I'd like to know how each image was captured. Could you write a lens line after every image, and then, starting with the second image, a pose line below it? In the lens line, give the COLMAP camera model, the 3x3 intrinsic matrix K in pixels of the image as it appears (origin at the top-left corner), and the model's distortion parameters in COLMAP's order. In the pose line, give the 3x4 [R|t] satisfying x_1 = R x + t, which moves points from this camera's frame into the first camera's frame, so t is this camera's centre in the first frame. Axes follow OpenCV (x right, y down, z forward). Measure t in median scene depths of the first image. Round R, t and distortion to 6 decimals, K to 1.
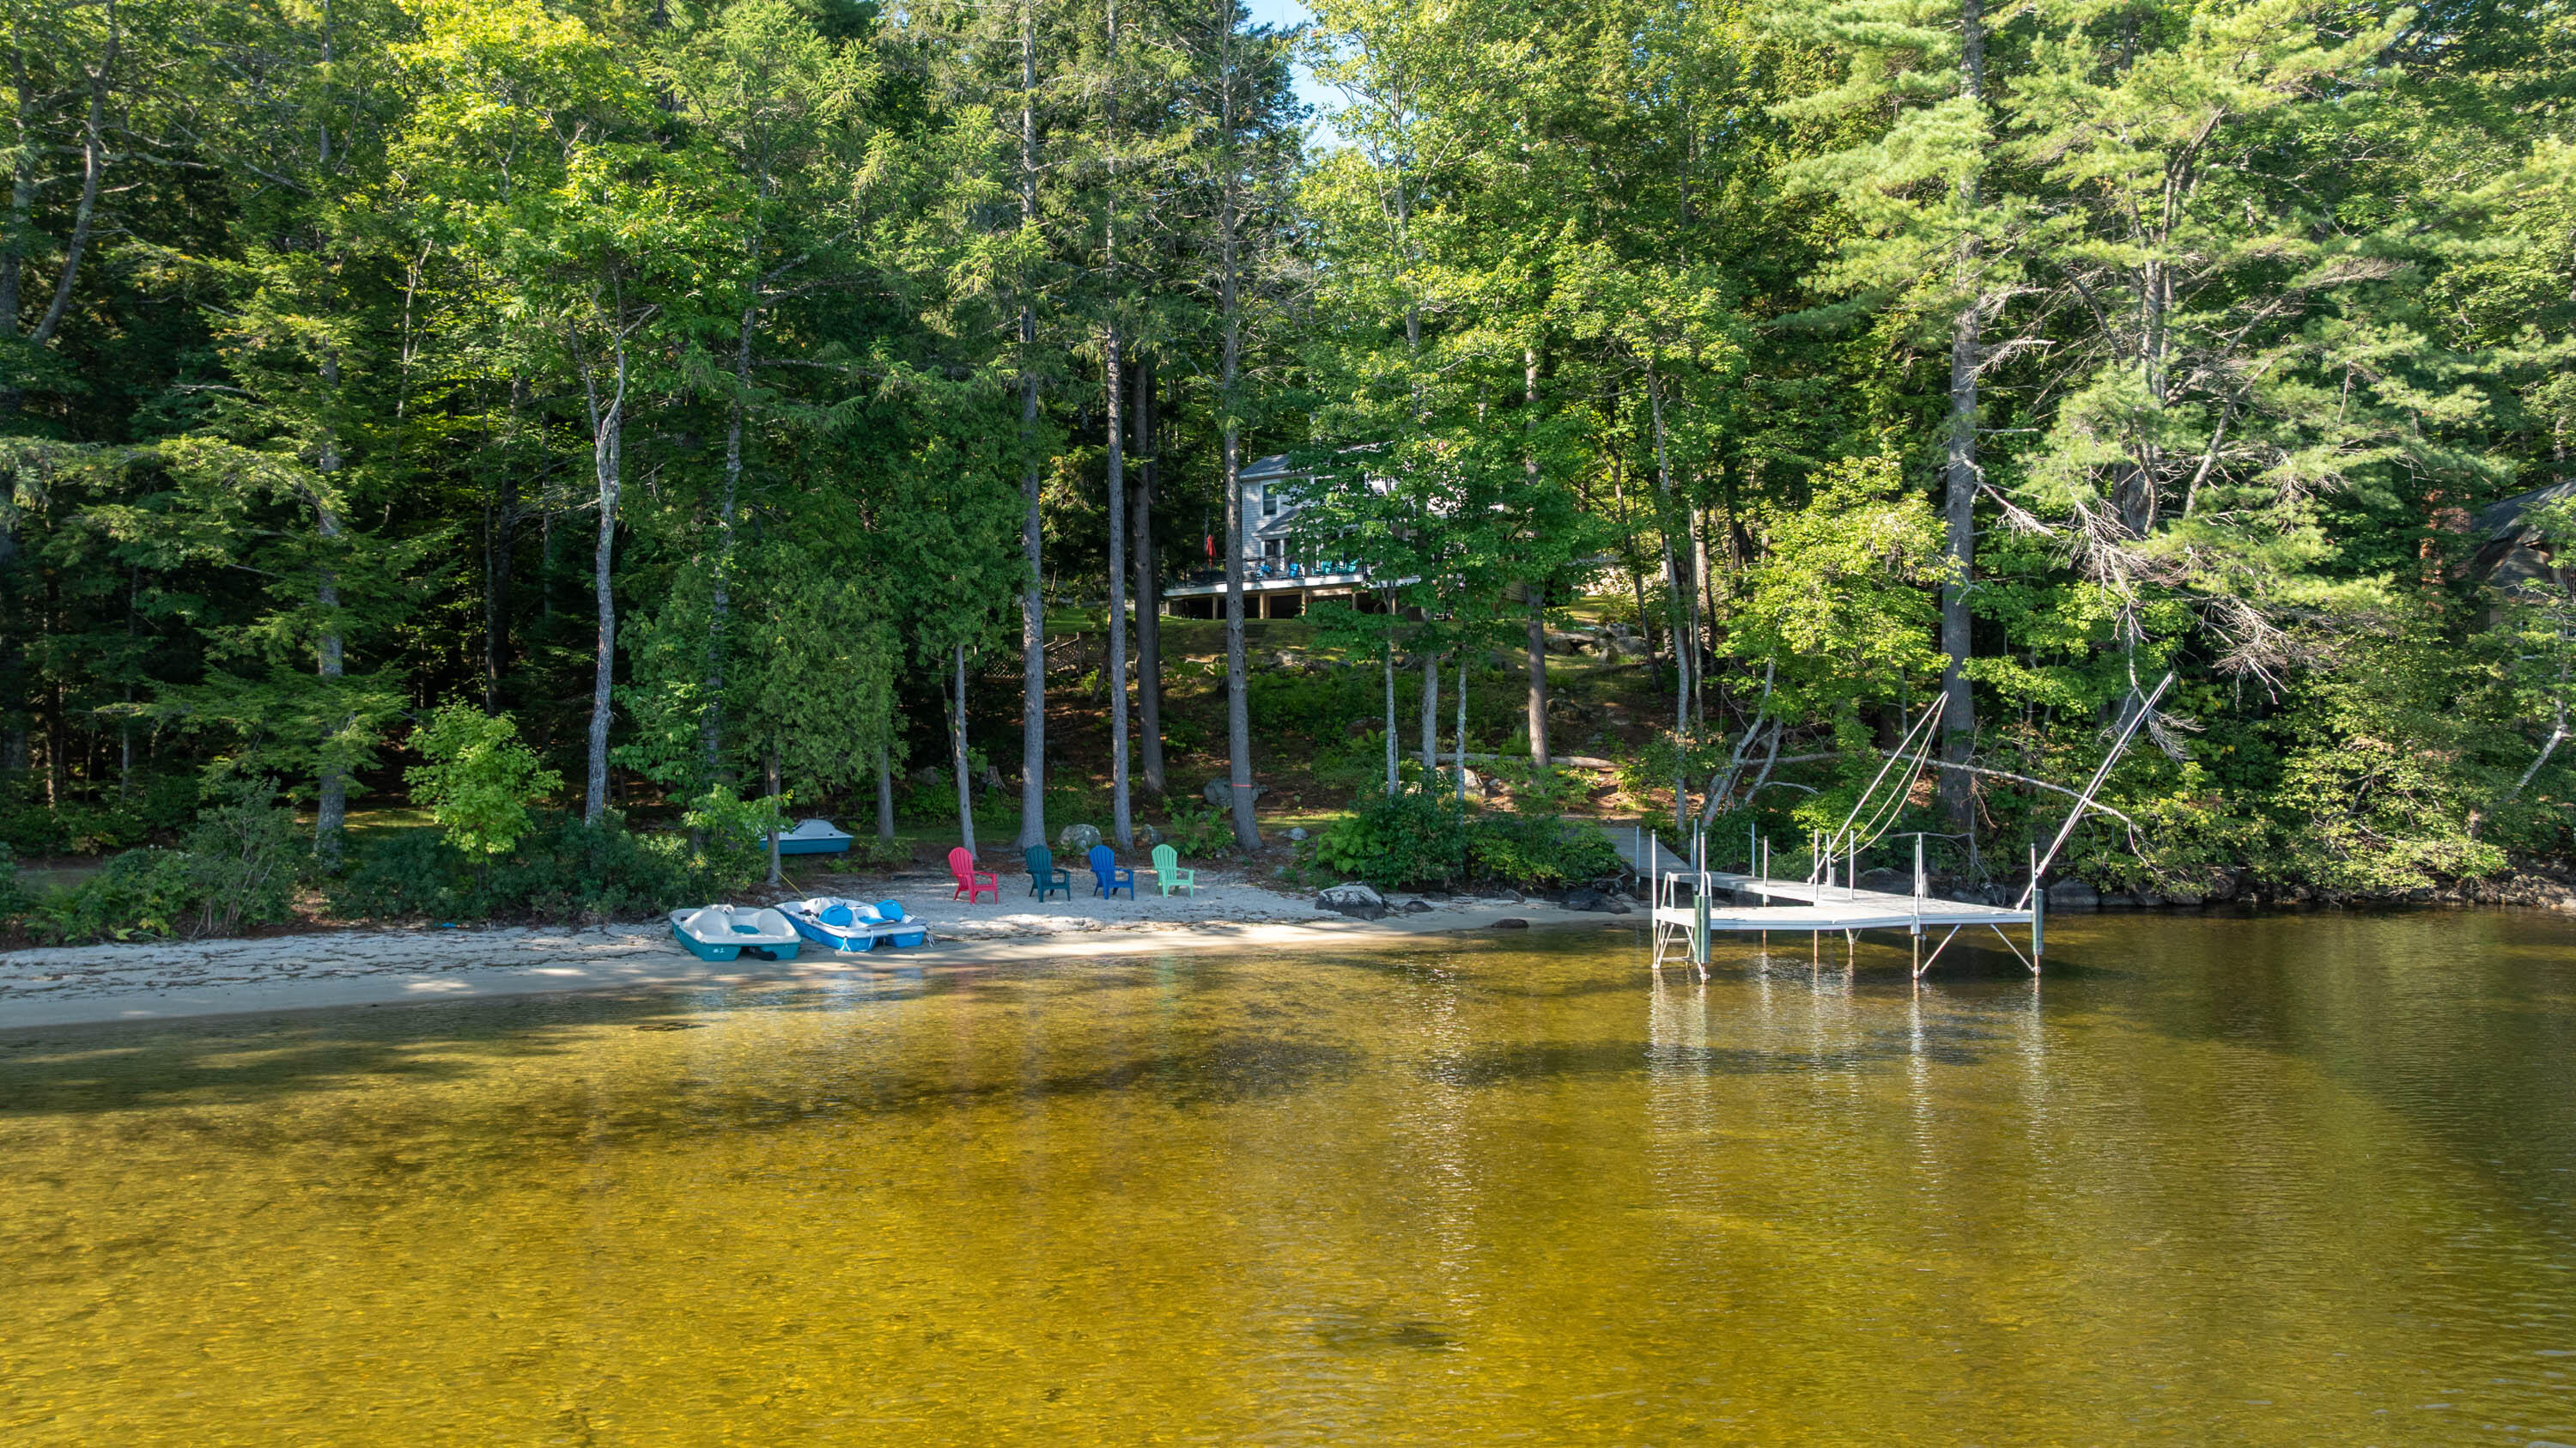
lens RADIAL K [[1835.2, 0, 1287.6], [0, 1835.2, 733.4], [0, 0, 1]] dist [-0.047063, 0.021541]
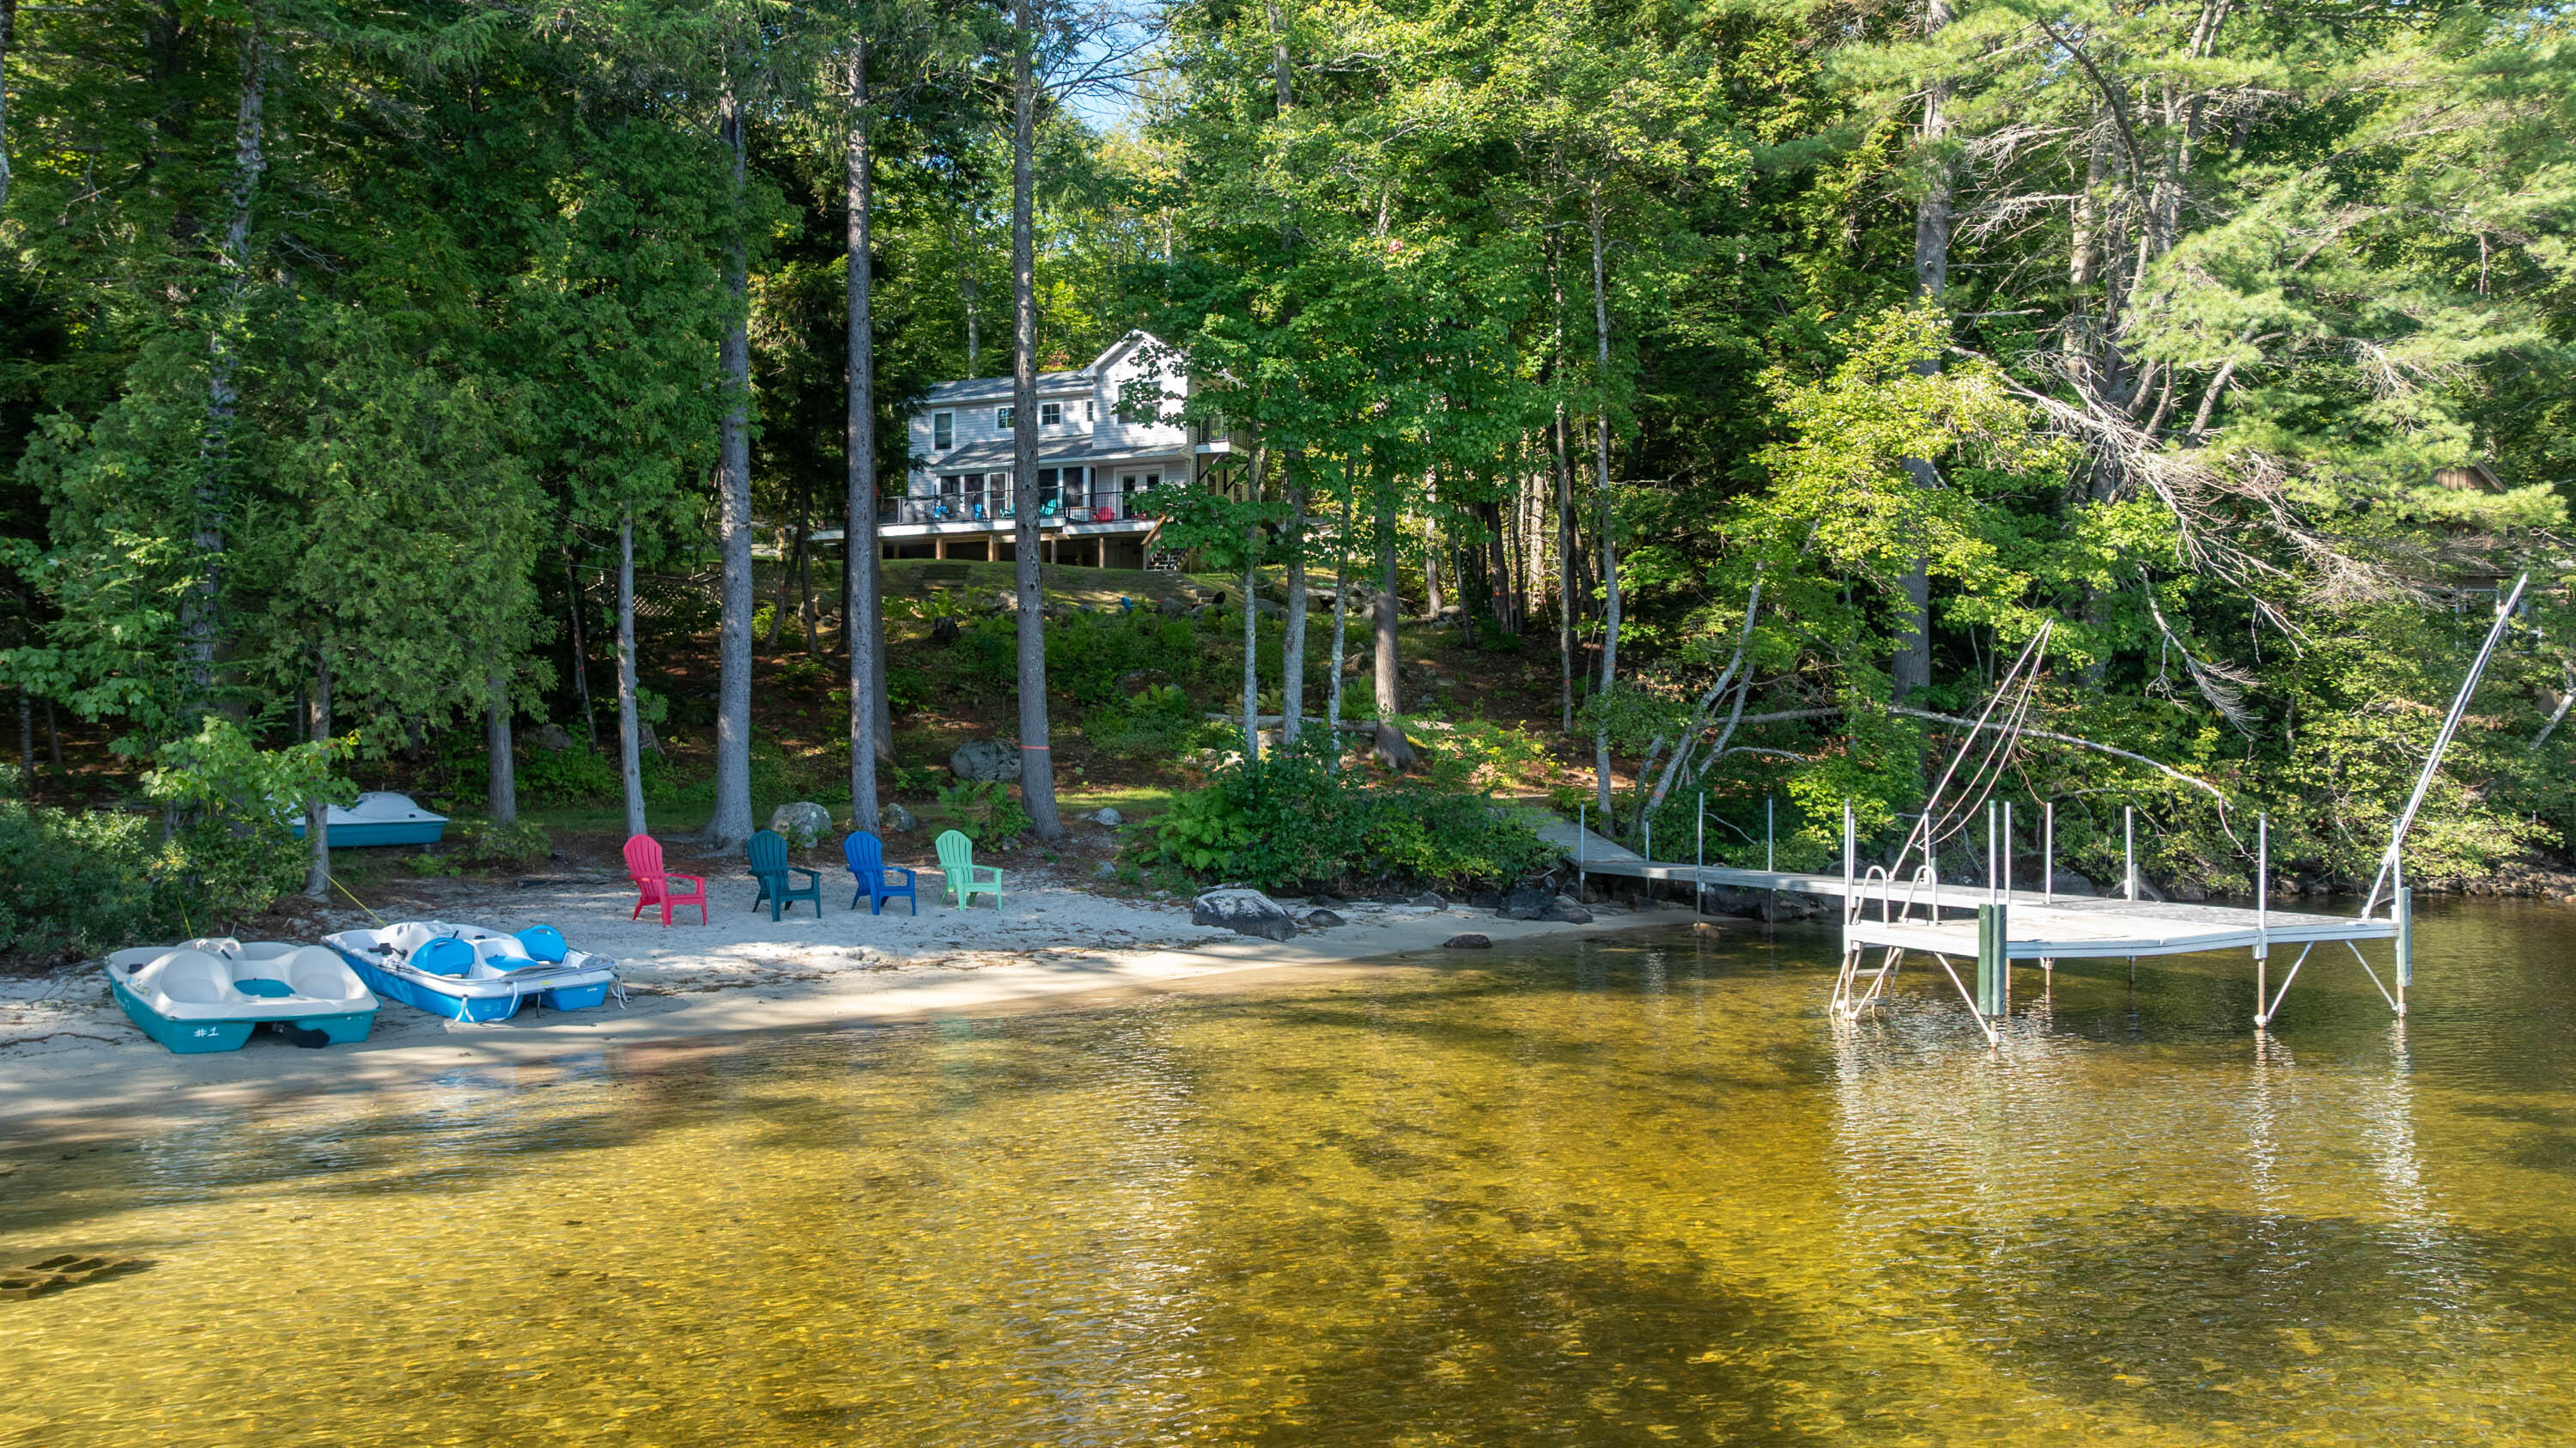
lens RADIAL K [[1835.2, 0, 1298.6], [0, 1835.2, 738.3], [0, 0, 1]] dist [-0.047063, 0.021541]
pose [[0.974026, 0.008092, 0.226292, -0.097681], [-0.009252, 0.999949, 0.004065, 0.023986], [-0.226248, -0.006053, 0.974051, 0.332498]]
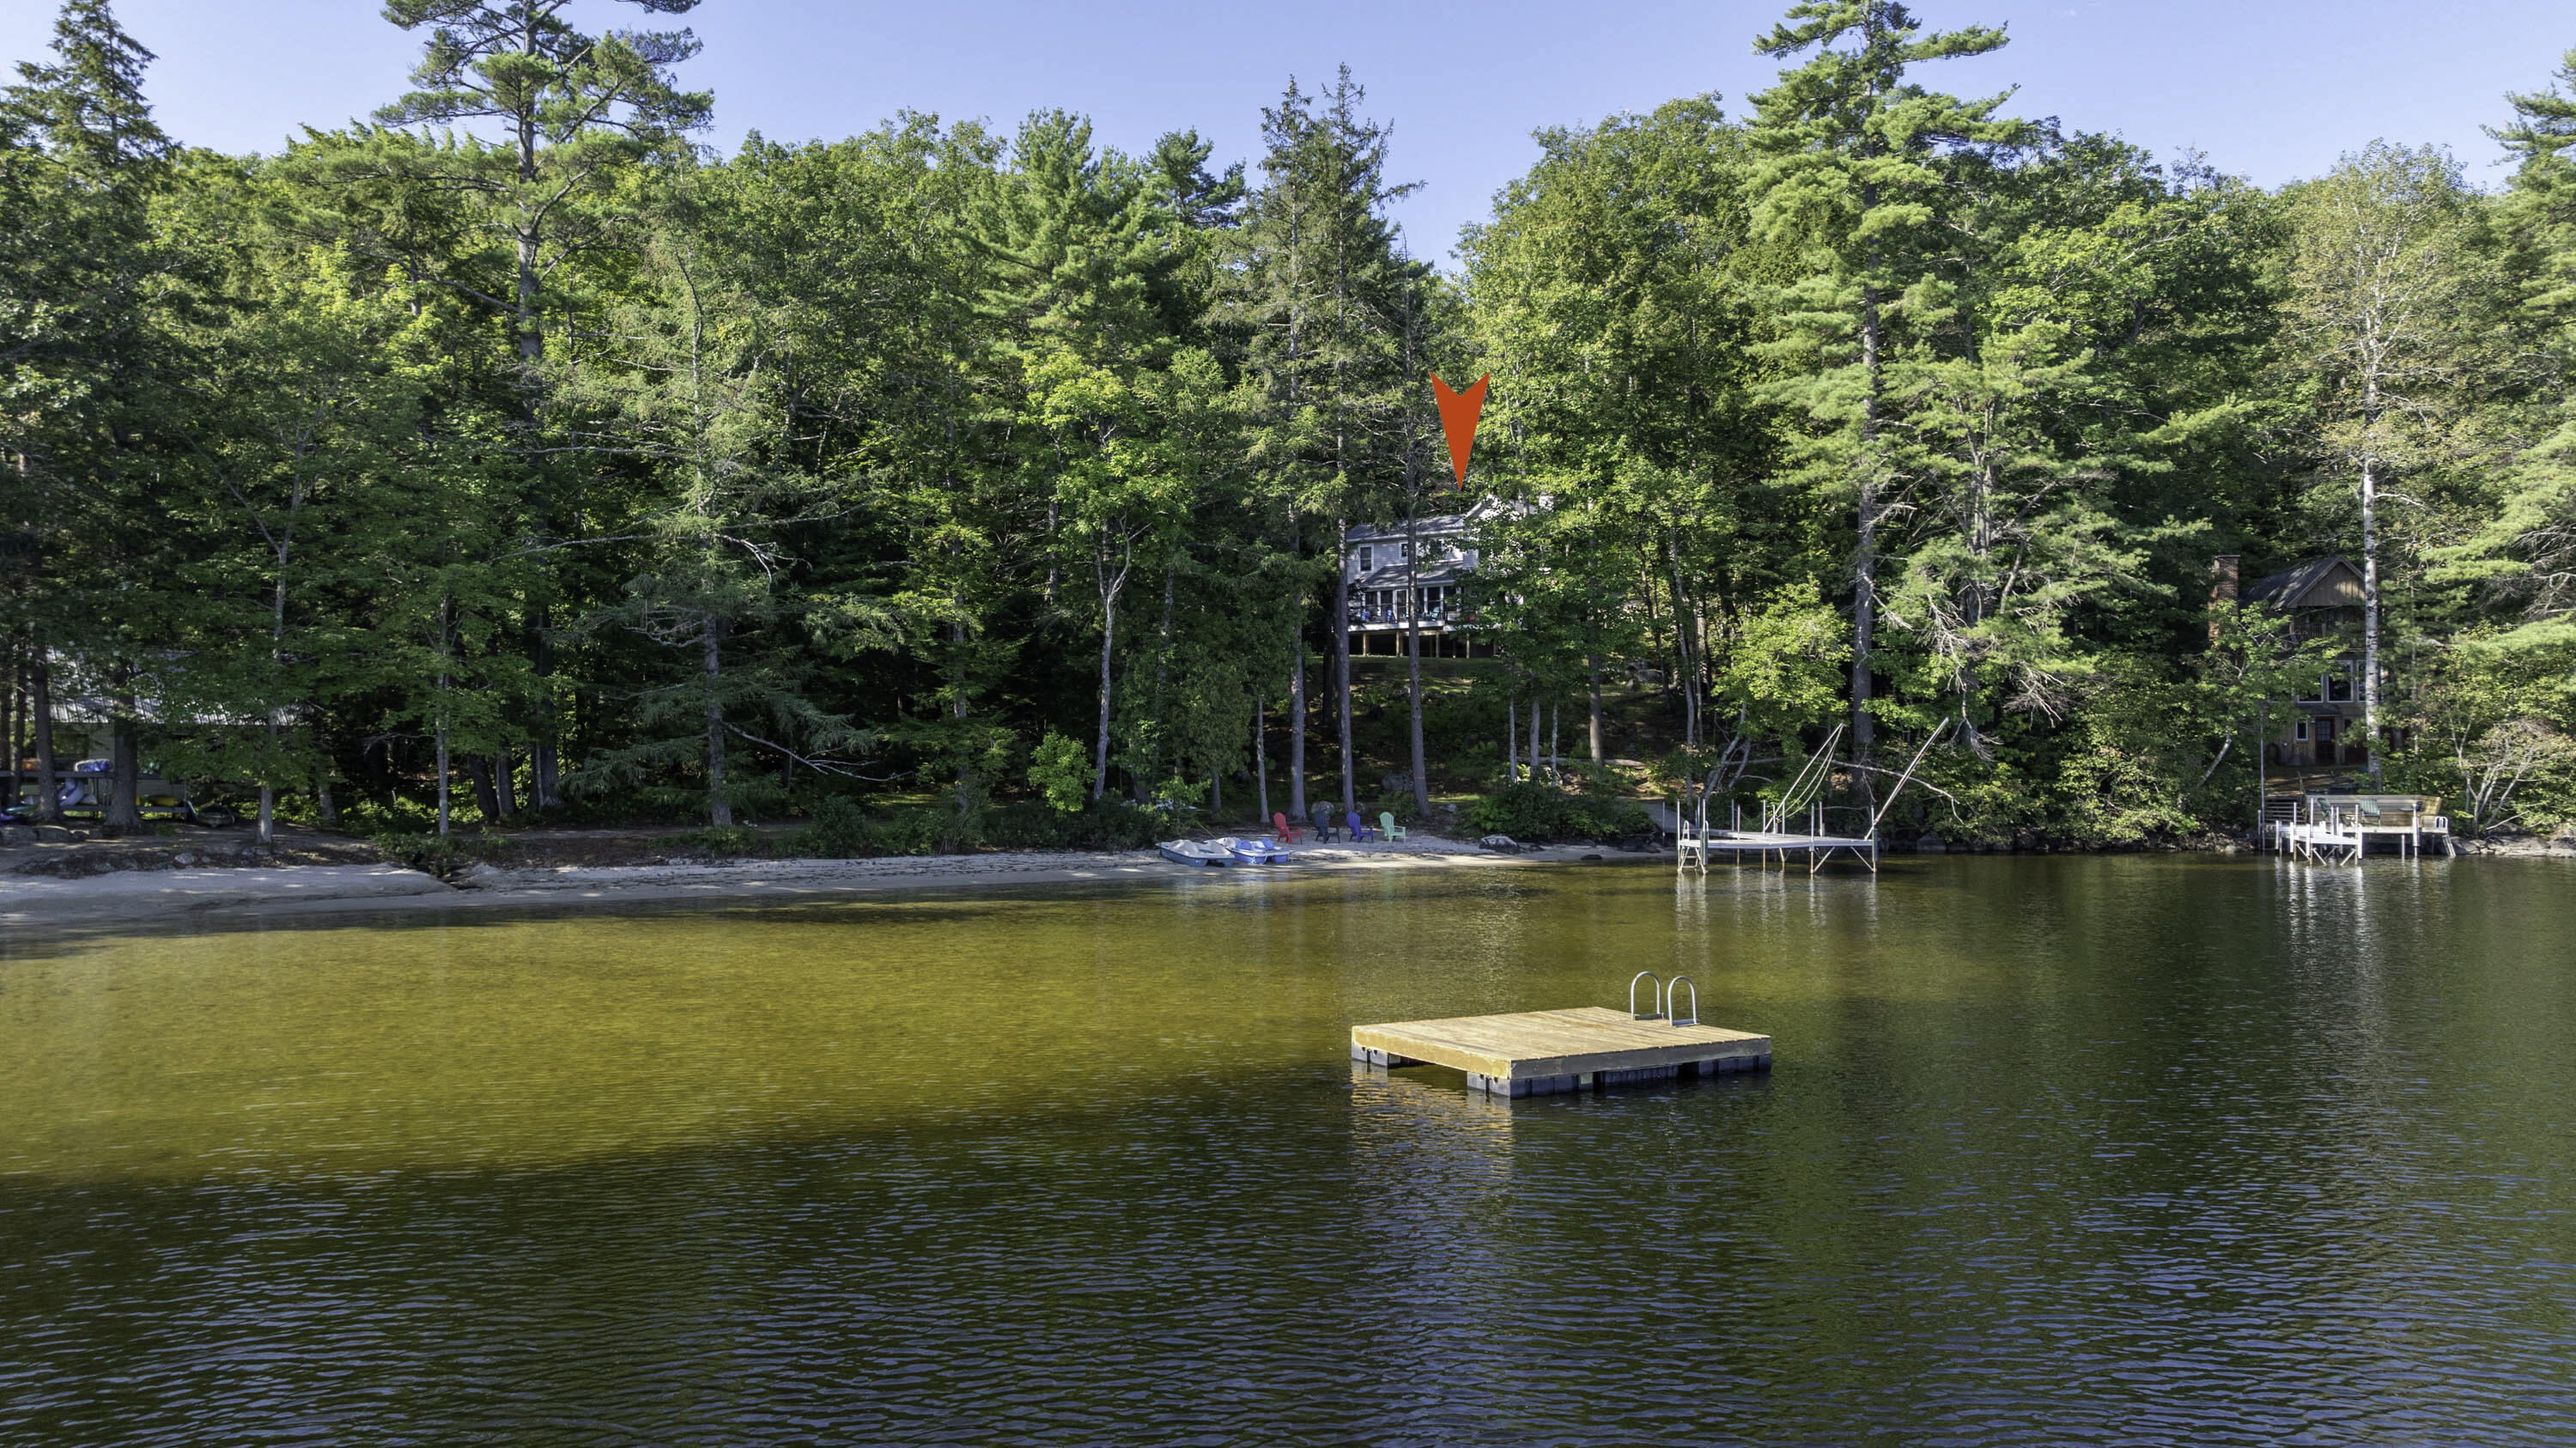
lens RADIAL K [[1835.2, 0, 1286.0], [0, 1835.2, 738.2], [0, 0, 1]] dist [-0.047063, 0.021541]
pose [[0.999998, -0.000963, 0.001637, -0.166630], [0.000957, 0.999993, 0.003702, -0.014561], [-0.001641, -0.003701, 0.999992, -0.713784]]
